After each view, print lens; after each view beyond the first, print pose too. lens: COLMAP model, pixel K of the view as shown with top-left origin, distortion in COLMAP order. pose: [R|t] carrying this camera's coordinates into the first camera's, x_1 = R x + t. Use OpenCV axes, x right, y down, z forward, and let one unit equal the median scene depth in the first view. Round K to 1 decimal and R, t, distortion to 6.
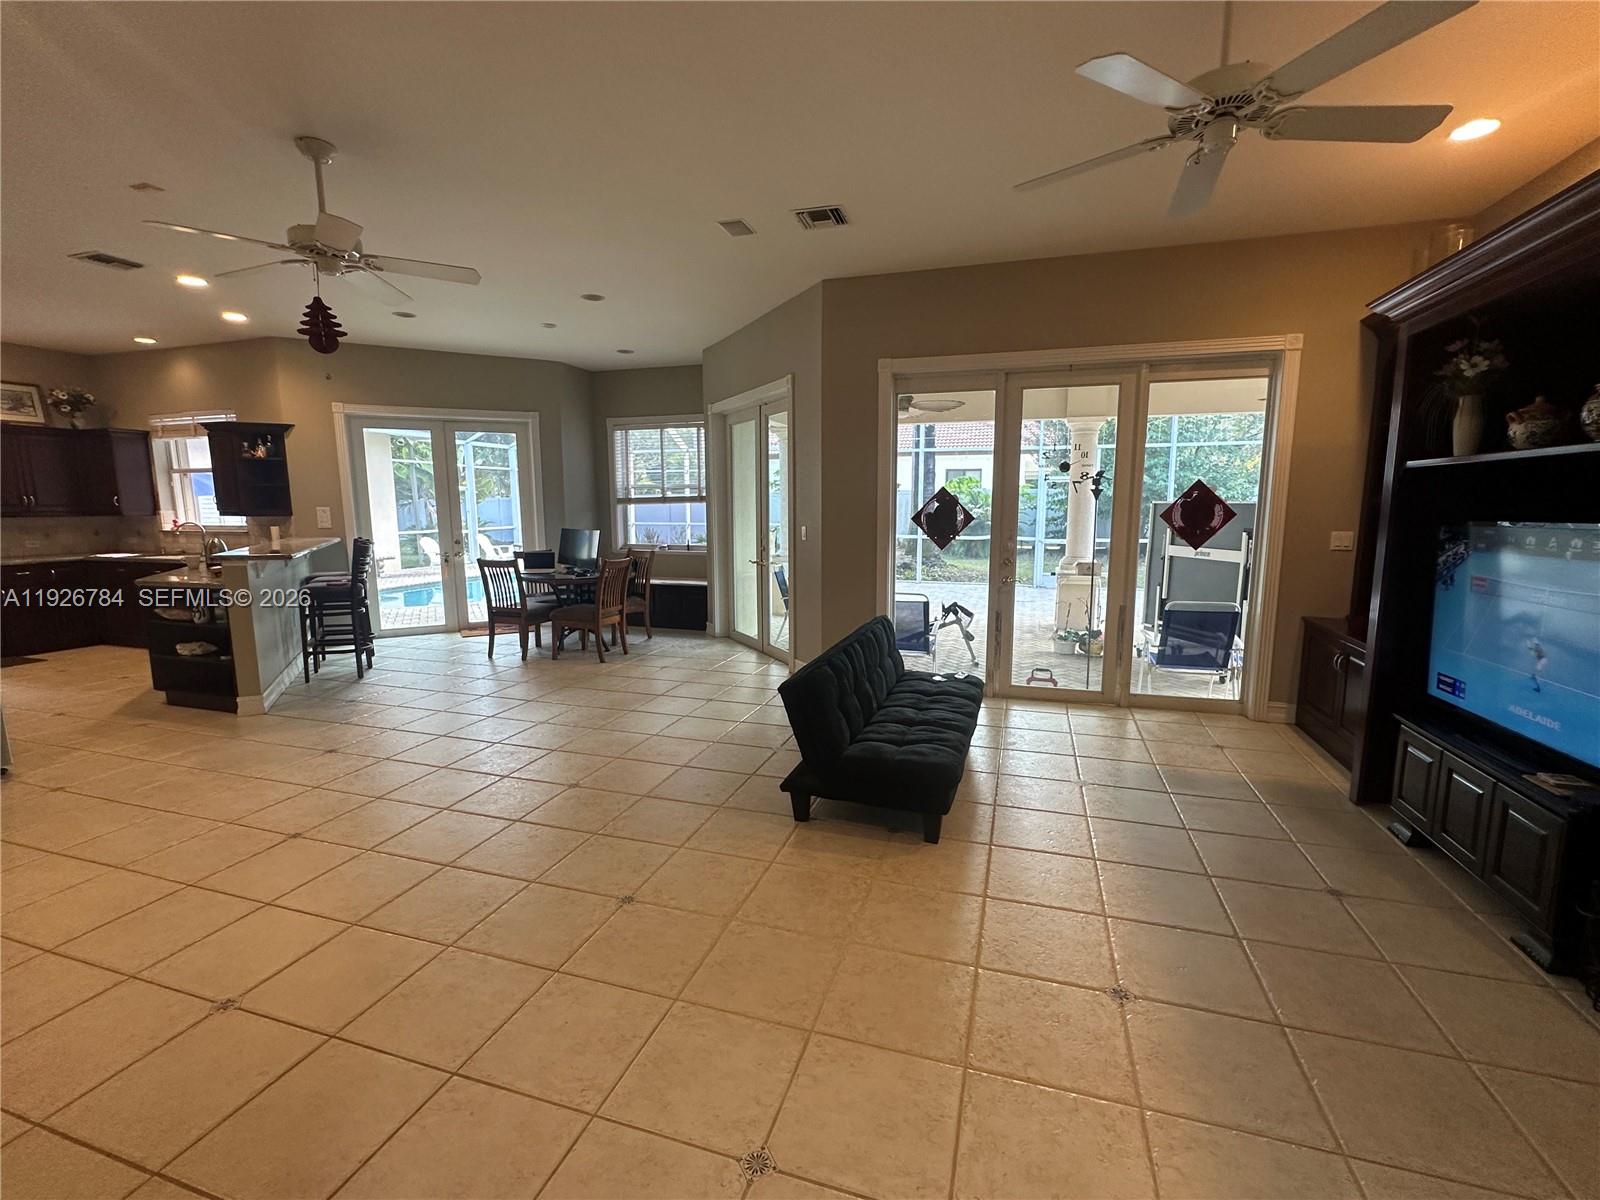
lens RADIAL K [[709.4, 0, 799.2], [0, 709.4, 601.2], [0, 0, 1]] dist [-0.001468, 0.001240]
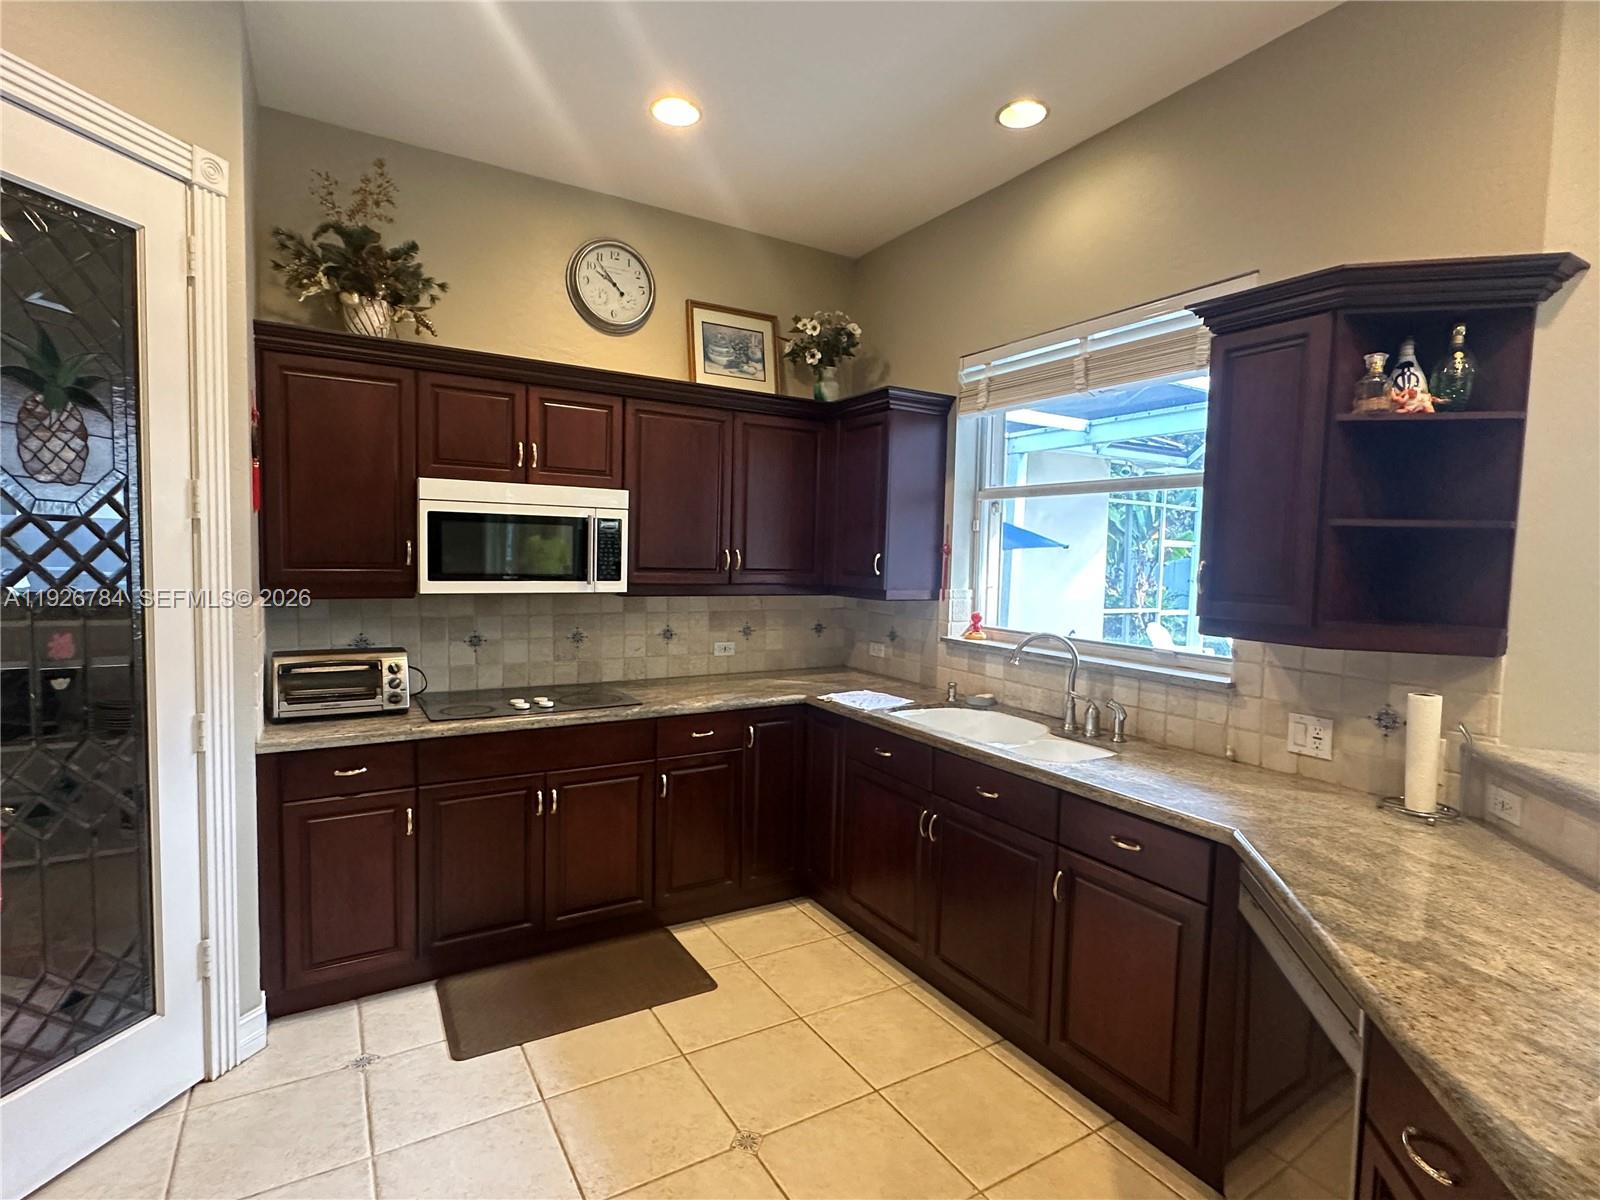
lens RADIAL K [[786.9, 0, 795.5], [0, 786.9, 603.9], [0, 0, 1]] dist [-0.004601, 0.000833]
pose [[0.753147, 0.067436, -0.654386, -0.694212], [-0.121367, 0.991900, -0.037467, -0.095166], [0.646560, 0.107639, 0.755231, 0.622611]]
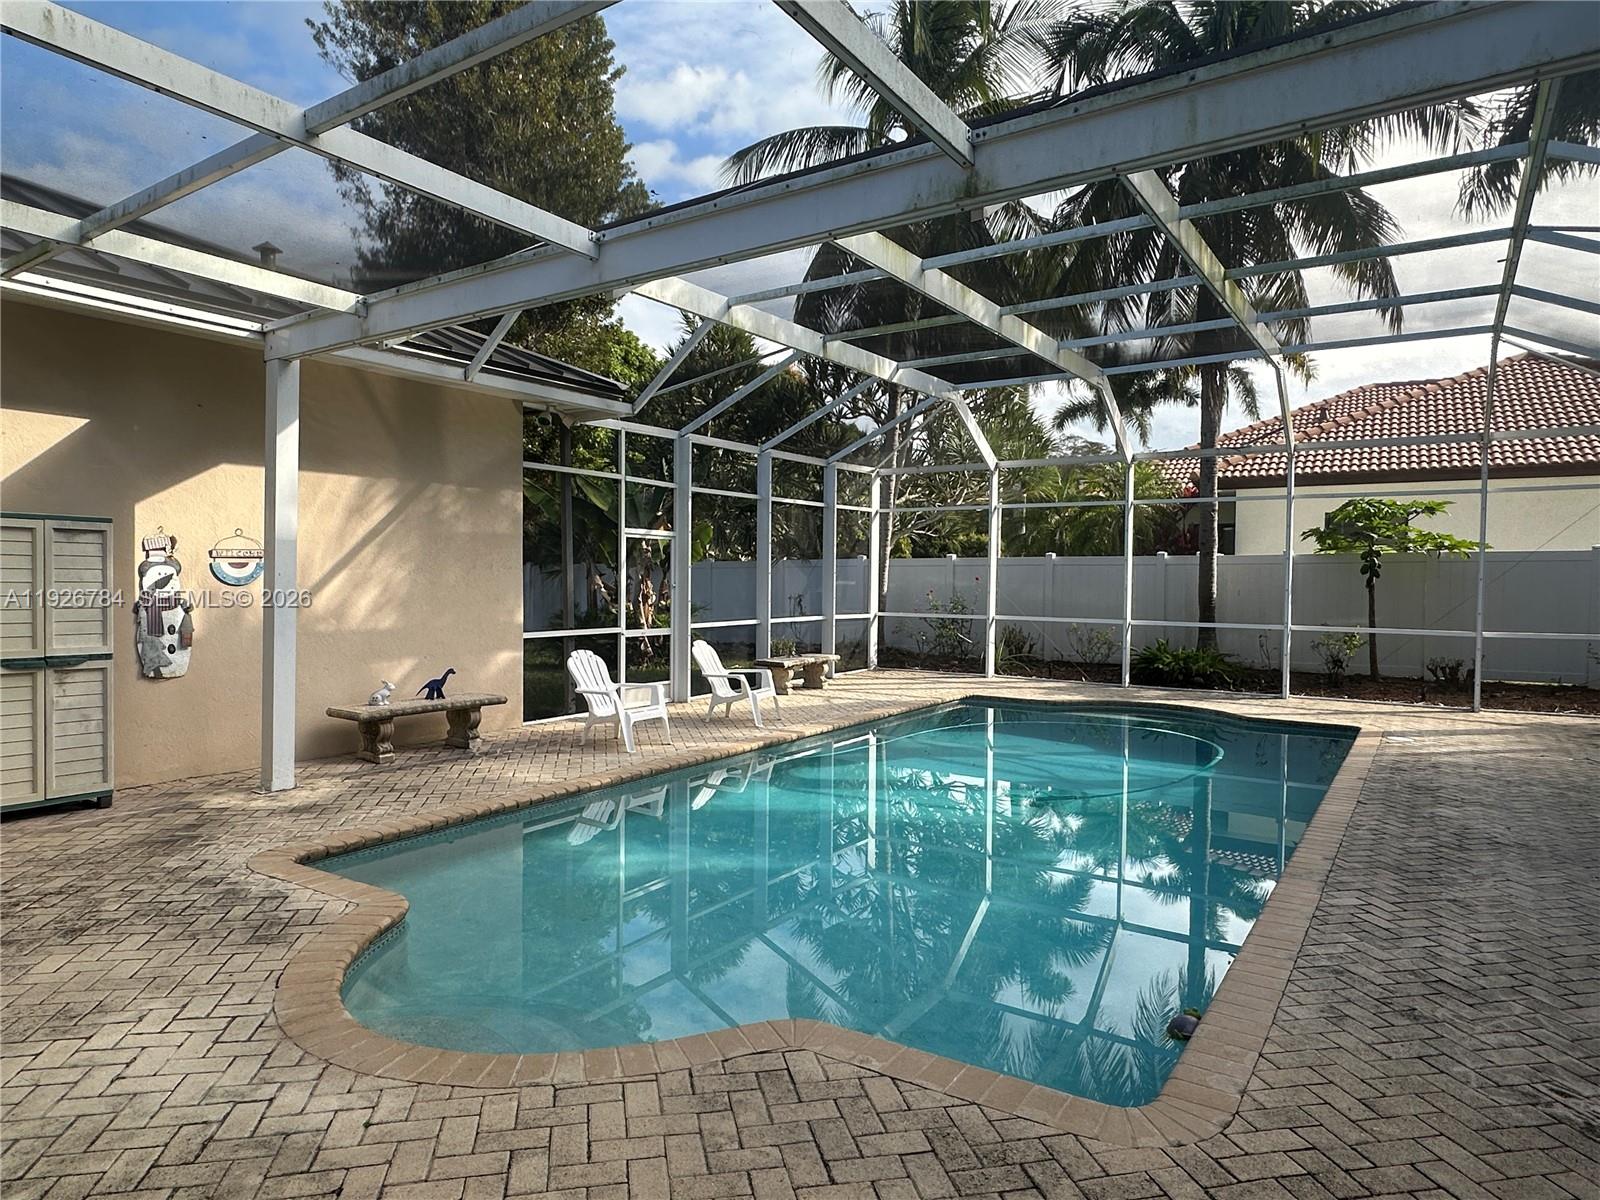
lens RADIAL K [[965.2, 0, 796.4], [0, 965.2, 601.5], [0, 0, 1]] dist [-0.010384, -0.002219]
pose [[0.963080, 0.018460, -0.268580, -0.583417], [-0.048969, 0.993015, -0.107345, -0.142848], [0.264723, 0.116534, 0.957257, 1.118629]]
